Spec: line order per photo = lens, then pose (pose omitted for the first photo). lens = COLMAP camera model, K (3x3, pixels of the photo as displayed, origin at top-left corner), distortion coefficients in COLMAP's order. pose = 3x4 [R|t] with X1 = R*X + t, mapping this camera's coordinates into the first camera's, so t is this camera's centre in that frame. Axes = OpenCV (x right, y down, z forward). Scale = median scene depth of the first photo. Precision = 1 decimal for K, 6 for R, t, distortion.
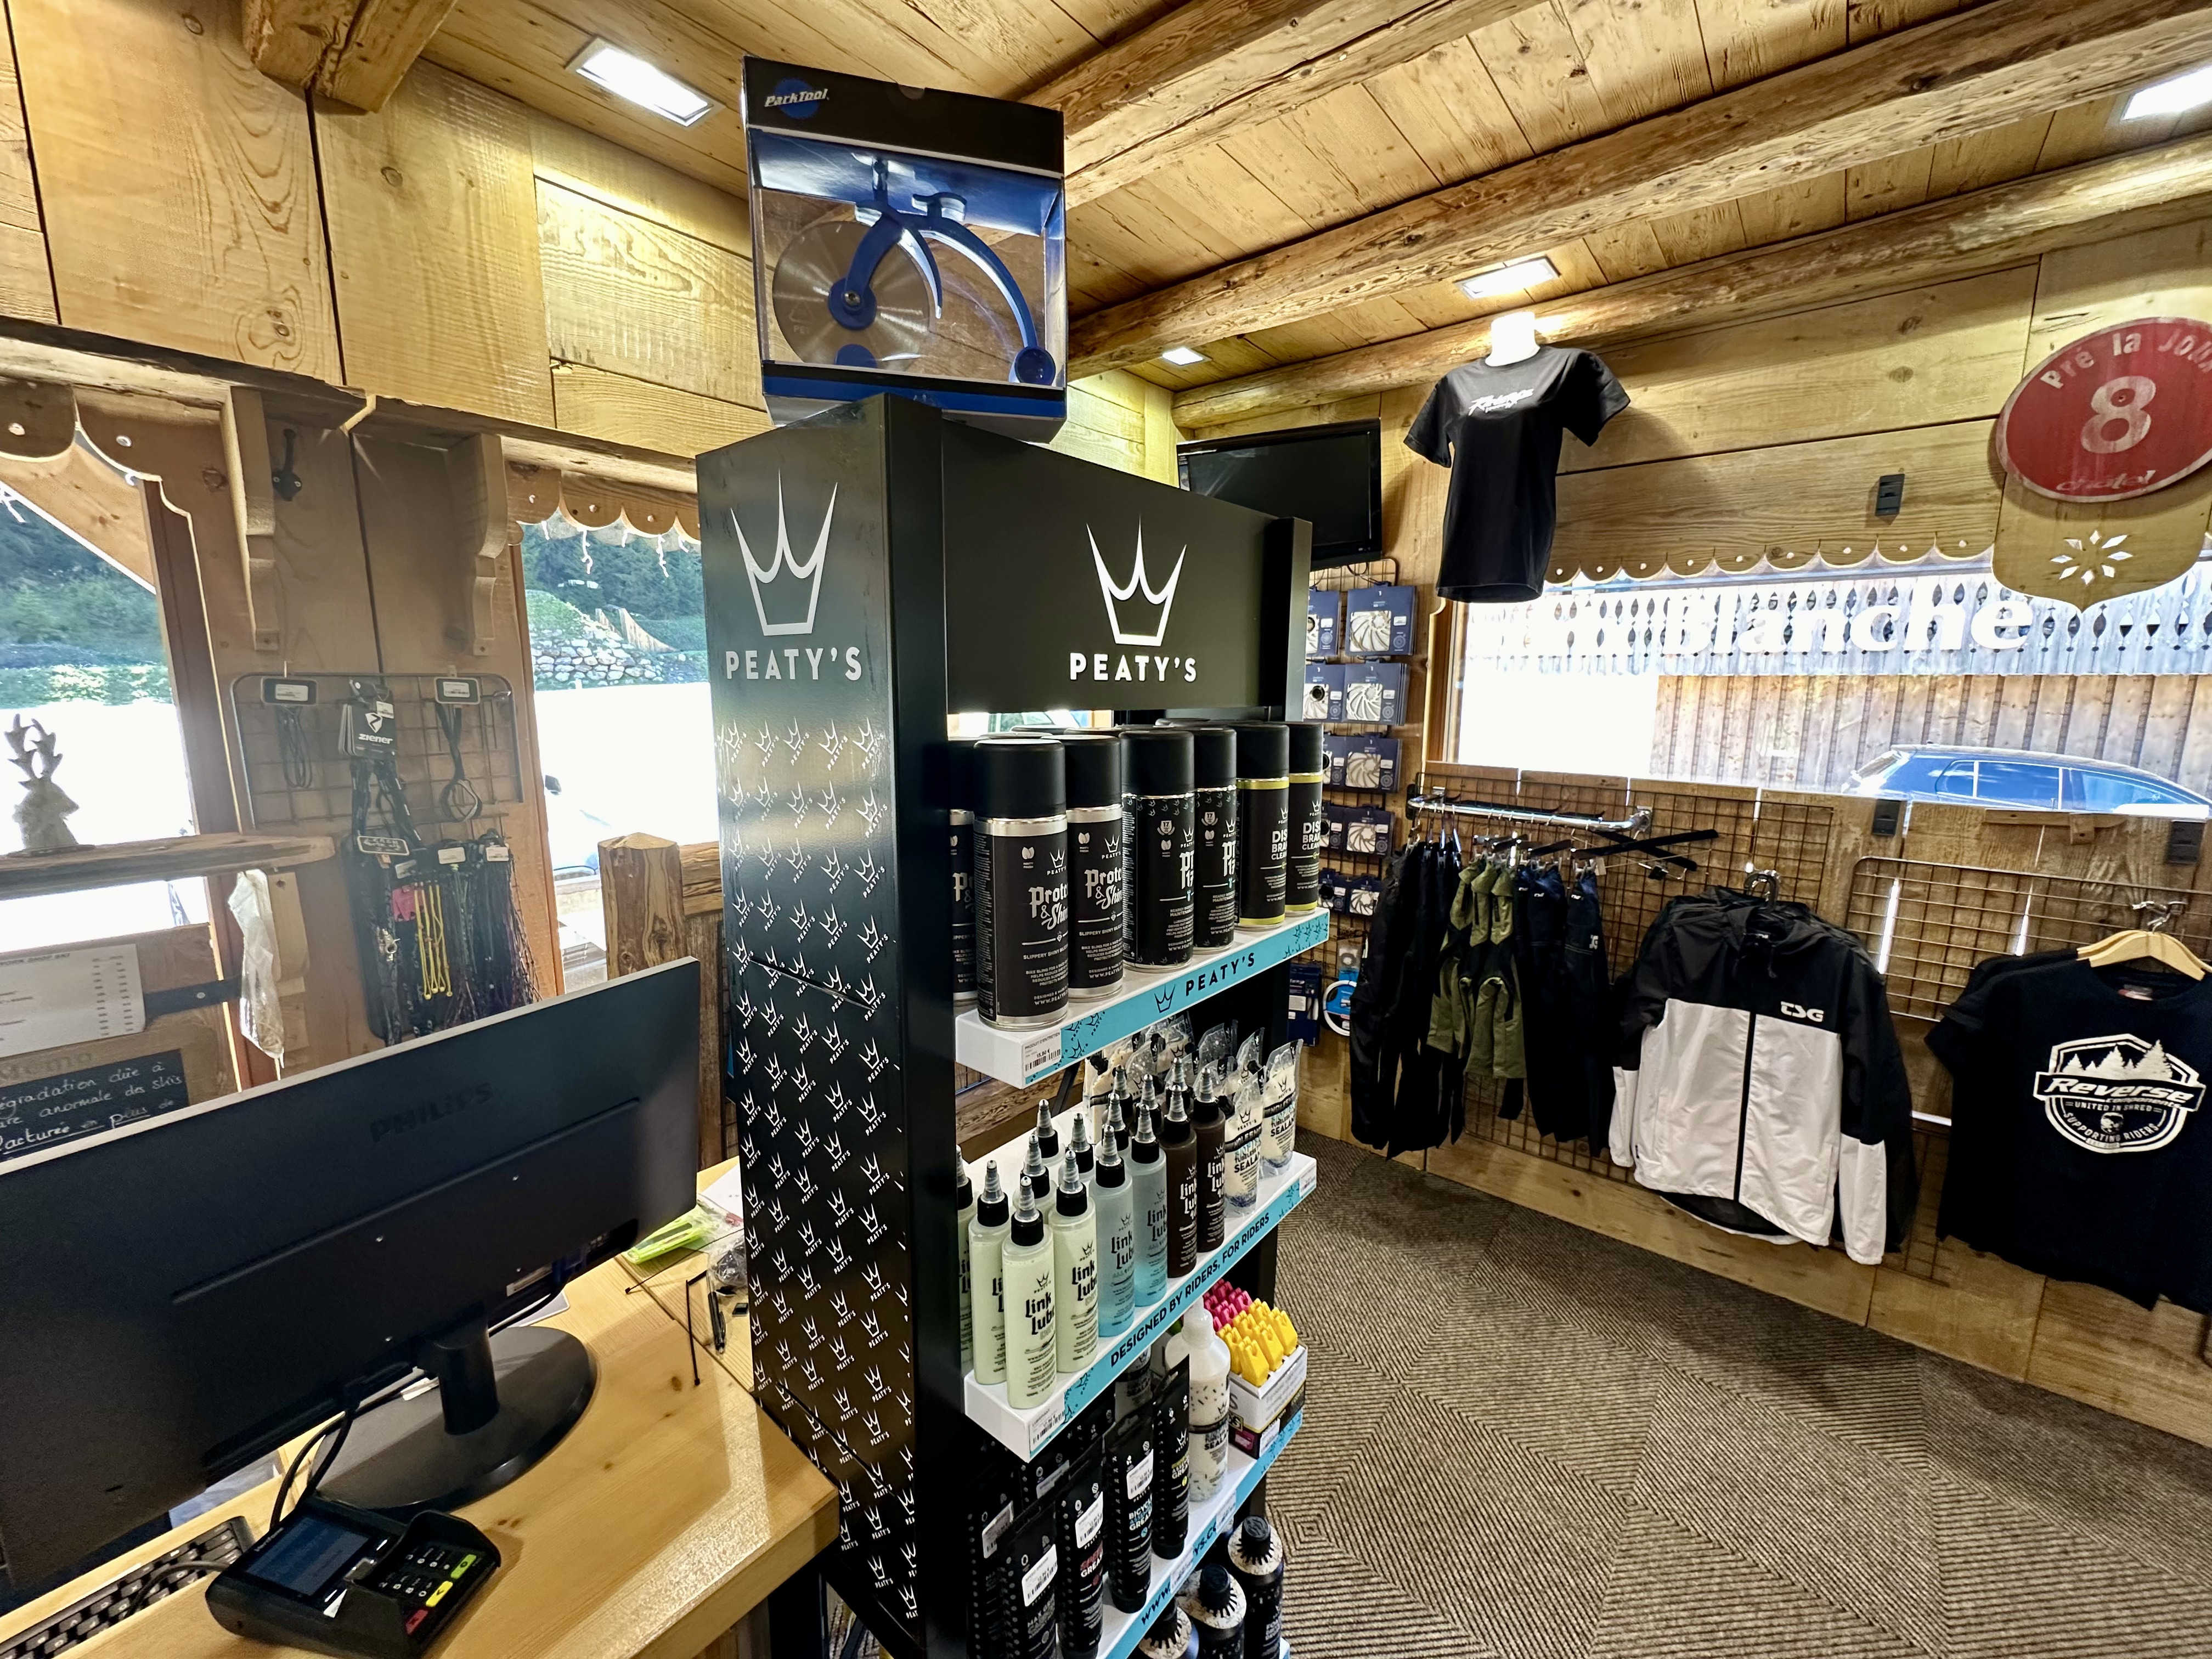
lens RADIAL K [[880.7, 0, 1110.3], [0, 880.7, 827.9], [0, 0, 1]] dist [-0.001882, -0.000060]
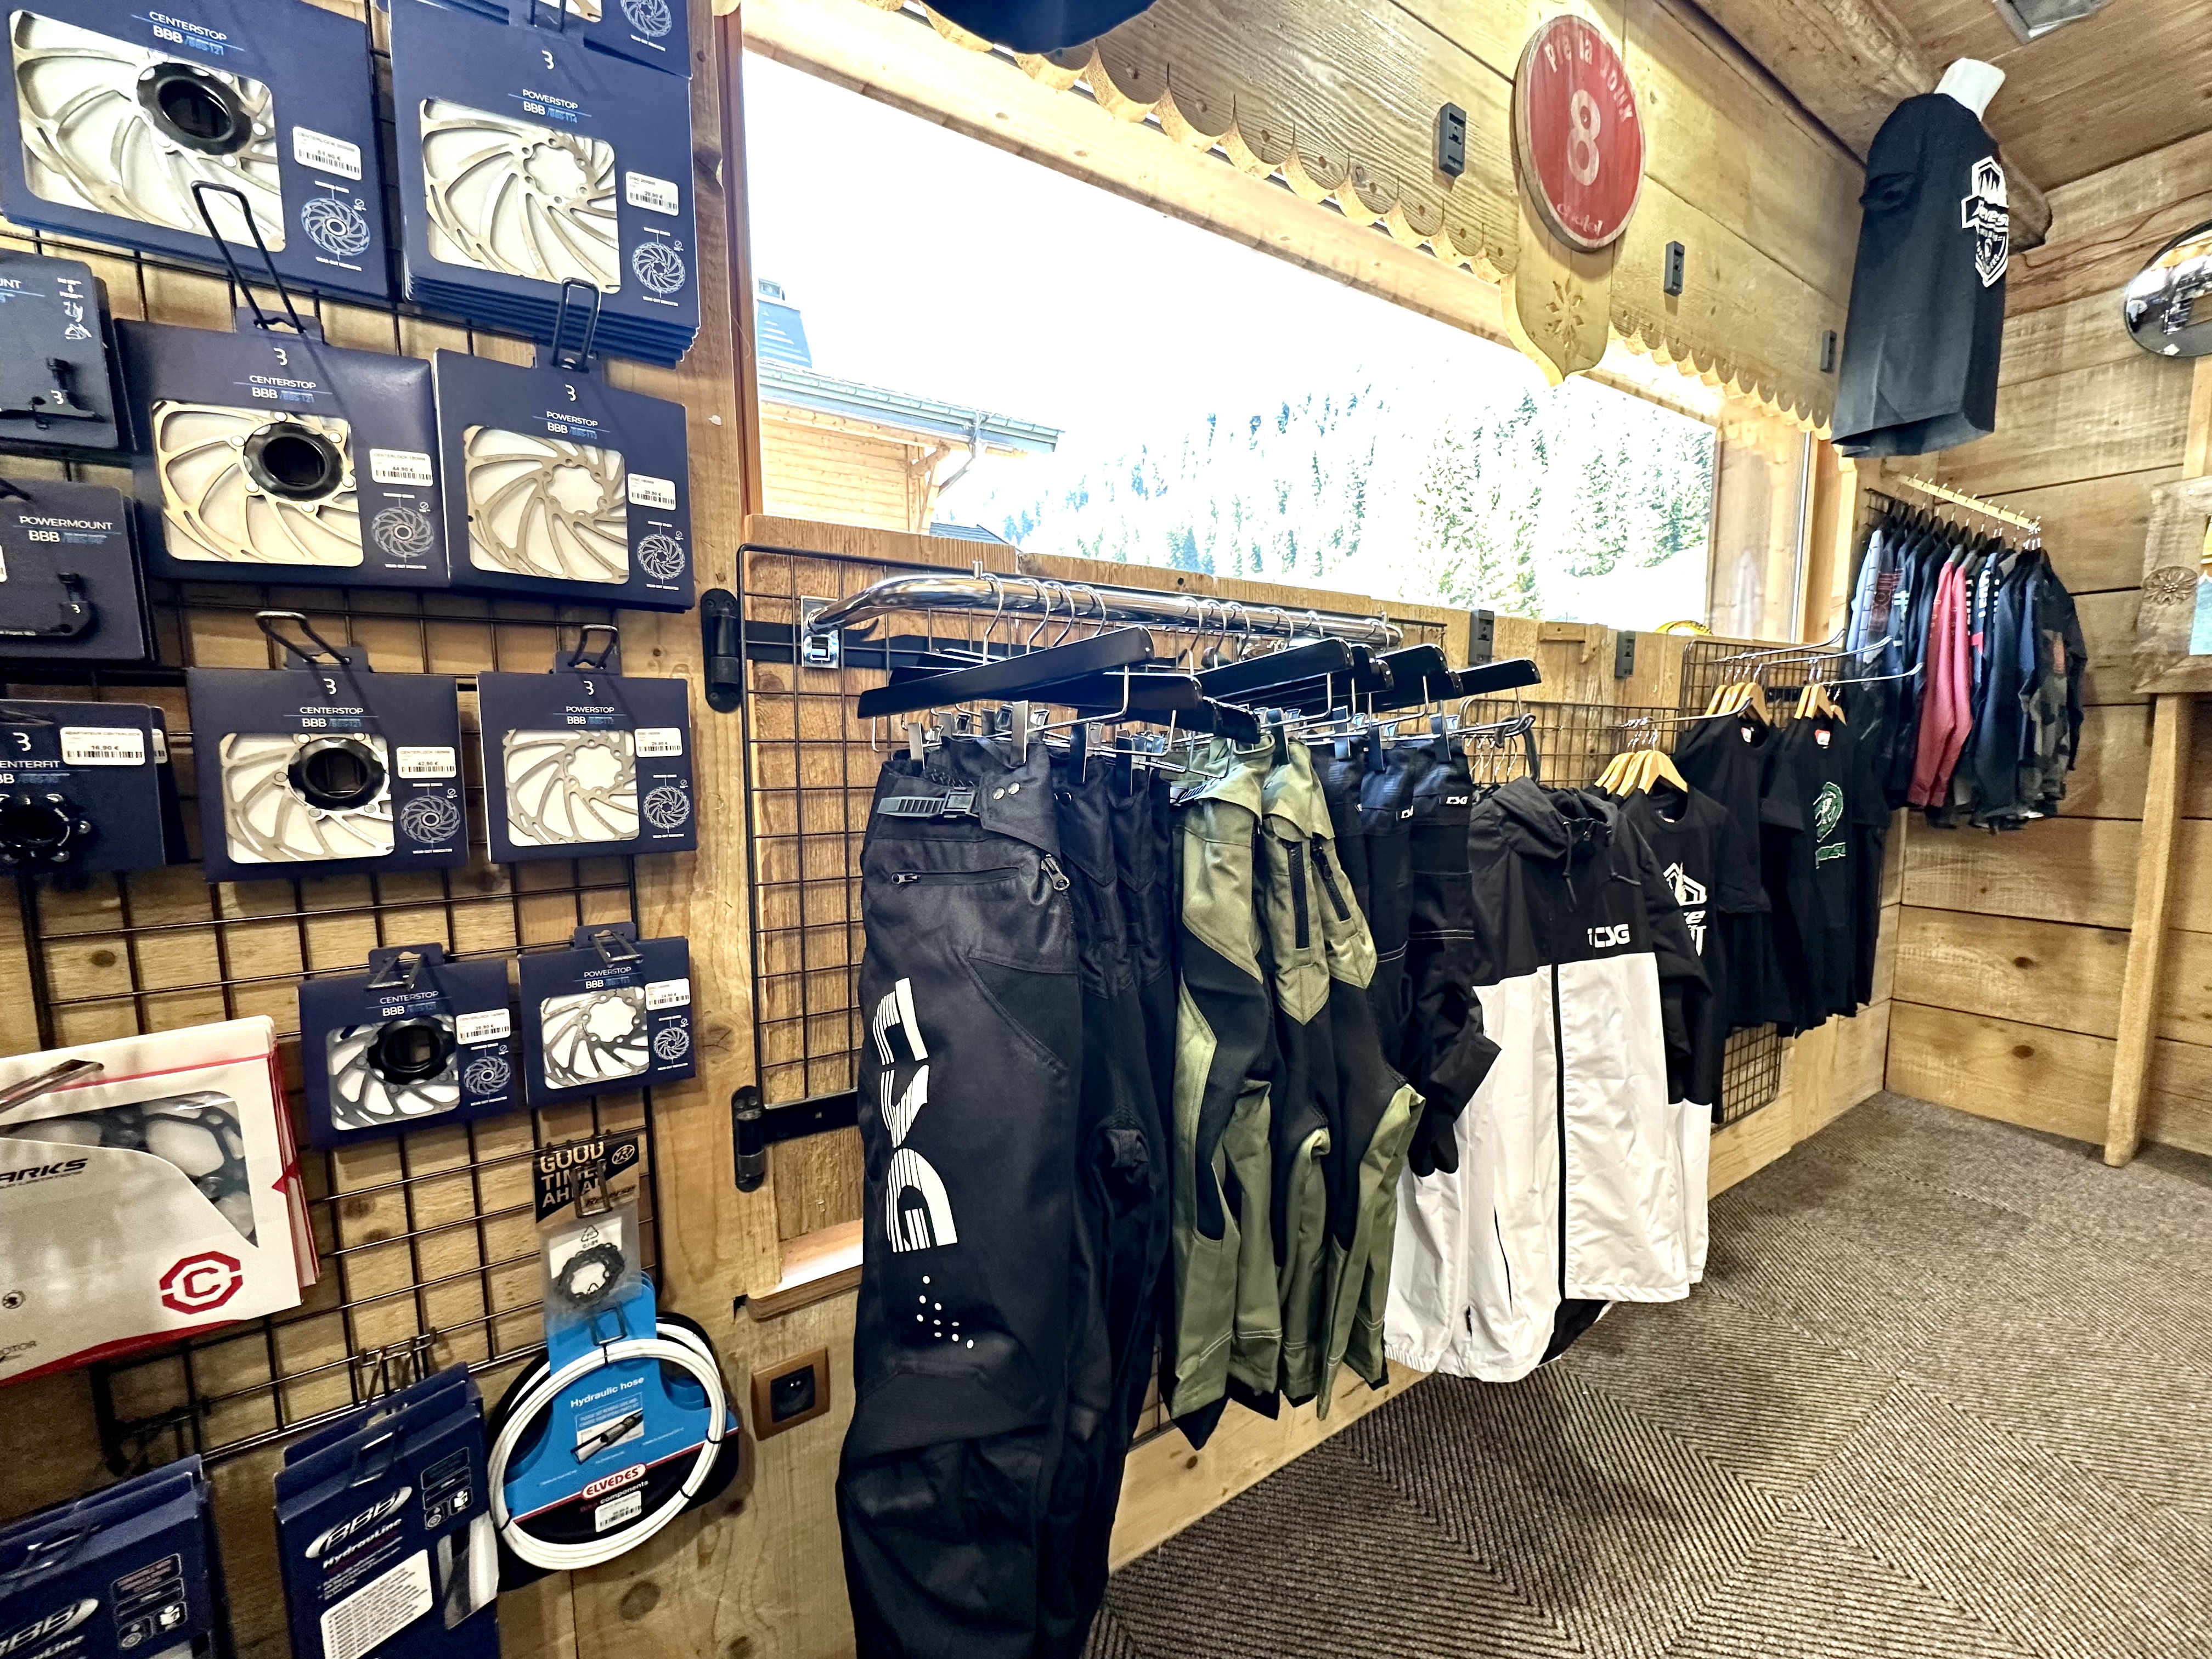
lens RADIAL K [[880.7, 0, 1107.7], [0, 880.7, 833.8], [0, 0, 1]] dist [-0.001882, -0.000060]
pose [[0.299273, -0.114076, 0.947324, 0.094642], [0.162511, 0.984416, 0.067203, 0.033814], [-0.940227, 0.133839, 0.313147, 0.819688]]
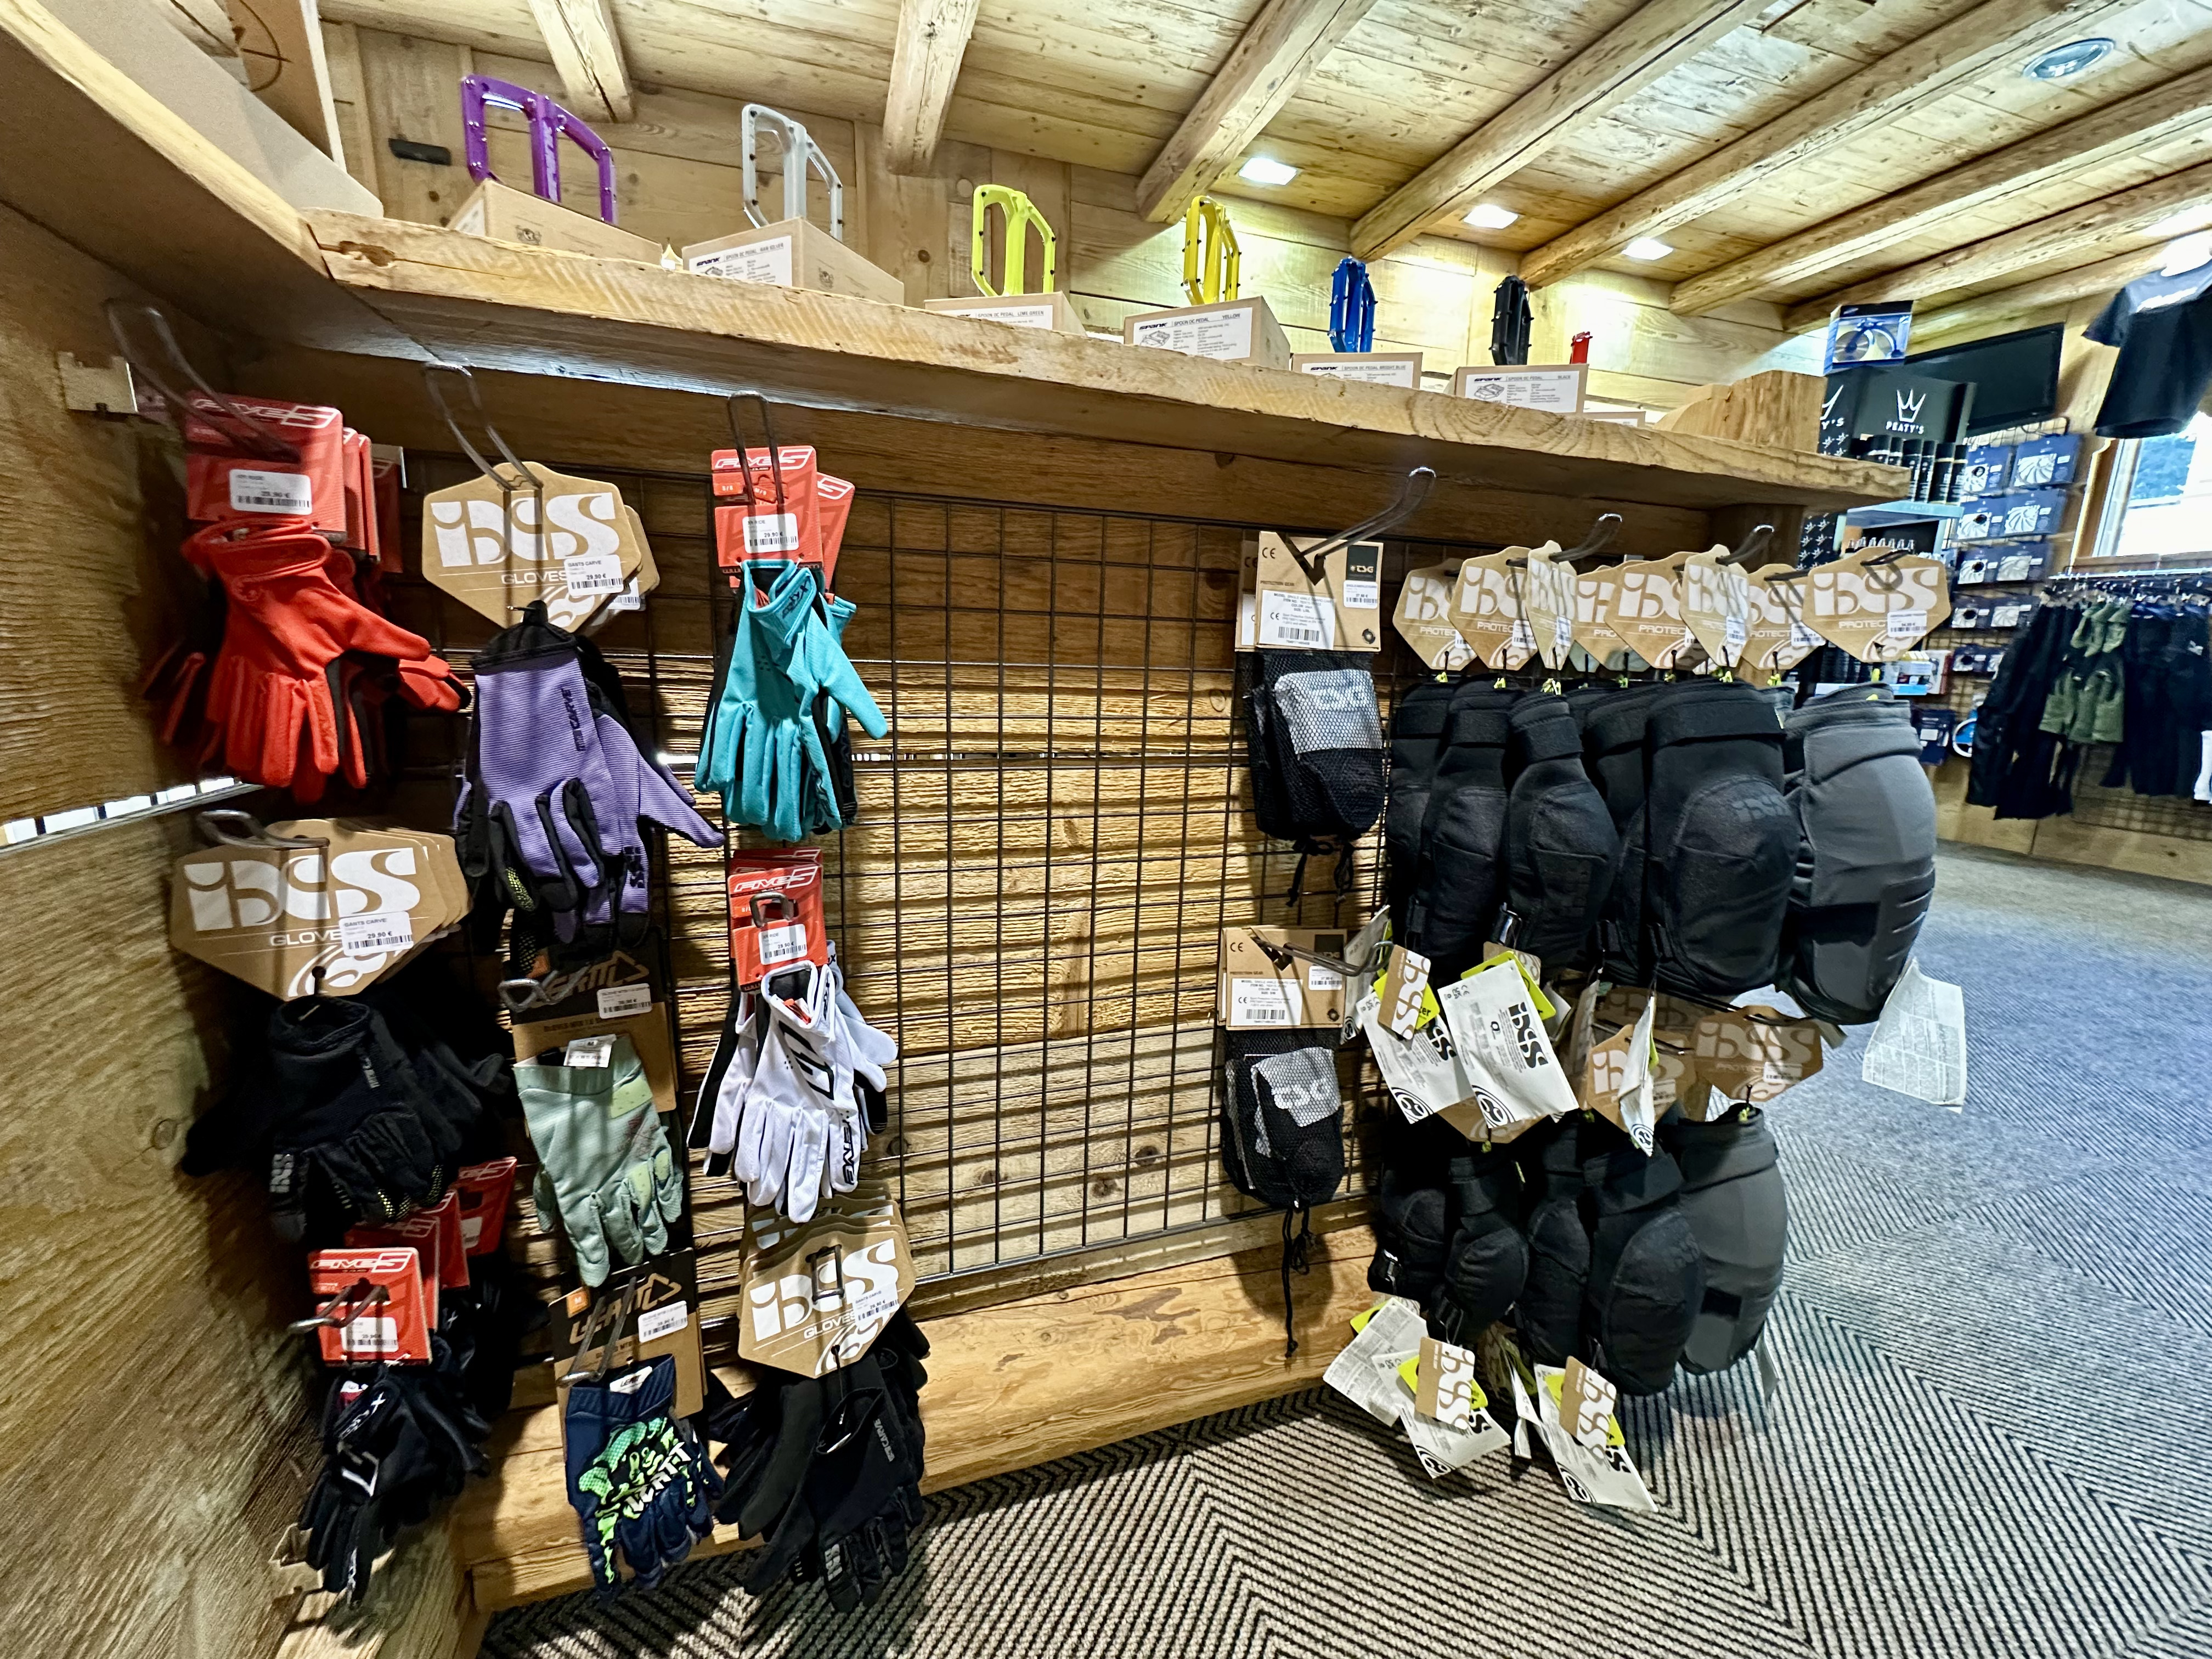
lens RADIAL K [[880.7, 0, 1101.7], [0, 880.7, 831.8], [0, 0, 1]] dist [-0.001882, -0.000060]
pose [[0.847016, 0.113191, -0.519377, -0.197306], [-0.094203, 0.993564, 0.062904, 0.438067], [0.523154, -0.004354, 0.852227, -1.083712]]
